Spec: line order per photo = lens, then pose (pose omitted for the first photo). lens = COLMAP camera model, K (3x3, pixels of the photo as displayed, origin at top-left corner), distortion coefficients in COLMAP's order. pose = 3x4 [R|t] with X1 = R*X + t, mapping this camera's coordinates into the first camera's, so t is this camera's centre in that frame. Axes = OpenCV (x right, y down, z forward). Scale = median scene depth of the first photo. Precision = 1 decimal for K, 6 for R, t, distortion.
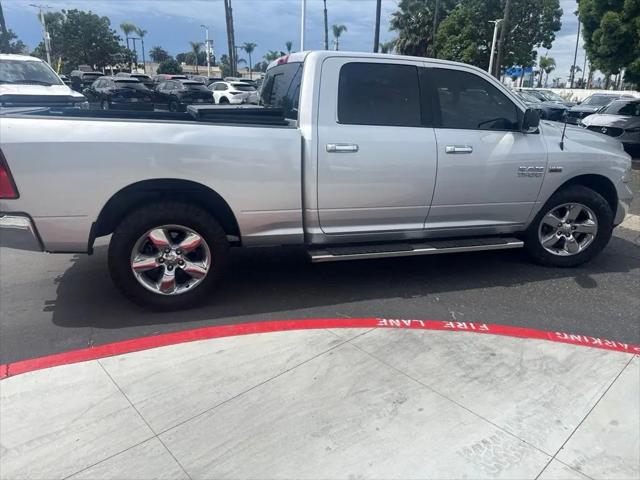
lens RADIAL K [[454.2, 0, 316.6], [0, 454.2, 242.1], [0, 0, 1]] dist [0.019388, -0.028173]
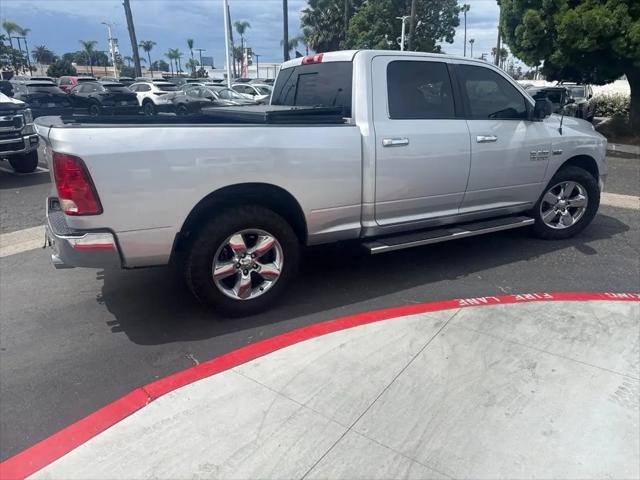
lens RADIAL K [[454.2, 0, 316.7], [0, 454.2, 241.5], [0, 0, 1]] dist [0.019388, -0.028173]
pose [[0.979726, -0.090342, 0.178815, -0.273432], [0.089401, 0.995906, 0.013335, -0.008236], [-0.179288, 0.002922, 0.983792, 0.000076]]
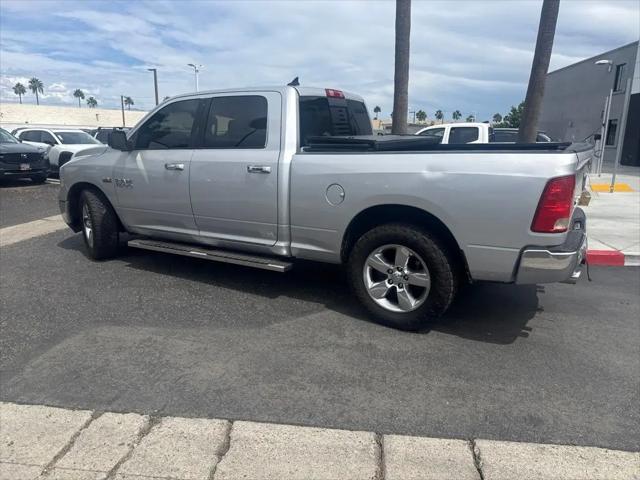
lens RADIAL K [[454.2, 0, 313.8], [0, 454.2, 239.5], [0, 0, 1]] dist [0.019388, -0.028173]
pose [[-0.657844, -0.205294, 0.724634, -0.888059], [0.210190, 0.873863, 0.438388, -0.570709], [-0.723230, 0.440702, -0.531715, 1.734051]]
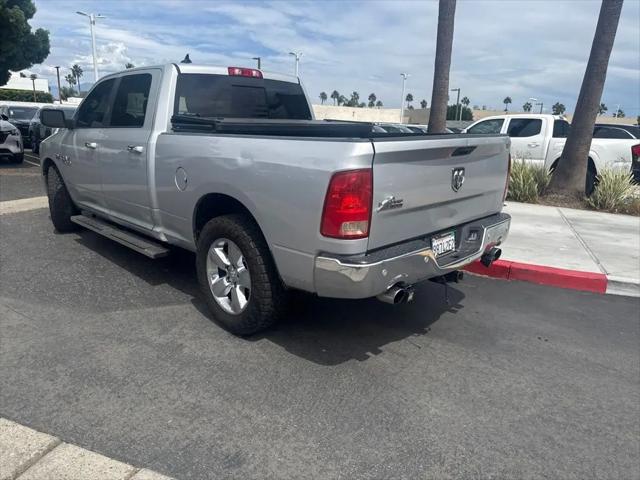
lens RADIAL K [[454.2, 0, 318.7], [0, 454.2, 239.8], [0, 0, 1]] dist [0.019388, -0.028173]
pose [[-0.449830, -0.268392, 0.851833, -1.091030], [0.236140, 0.884094, 0.403256, -0.430852], [-0.861331, 0.382548, -0.334314, 1.309045]]
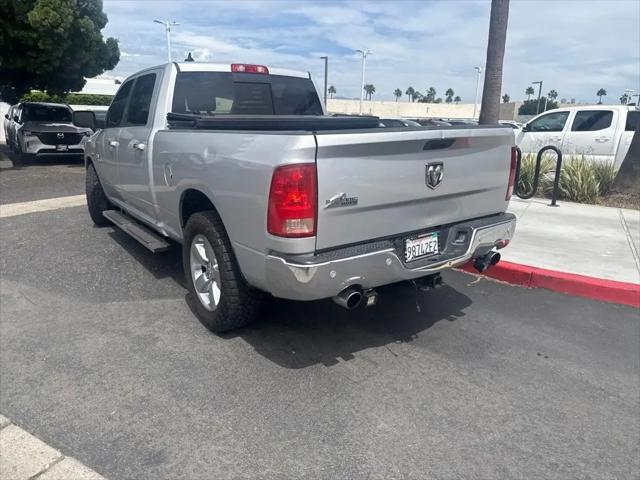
lens RADIAL K [[454.2, 0, 315.3], [0, 454.2, 240.0], [0, 0, 1]] dist [0.019388, -0.028173]
pose [[-0.297892, -0.279862, 0.912654, -1.125285], [0.278603, 0.888947, 0.363529, -0.379960], [-0.913039, 0.362561, -0.186840, 1.164216]]
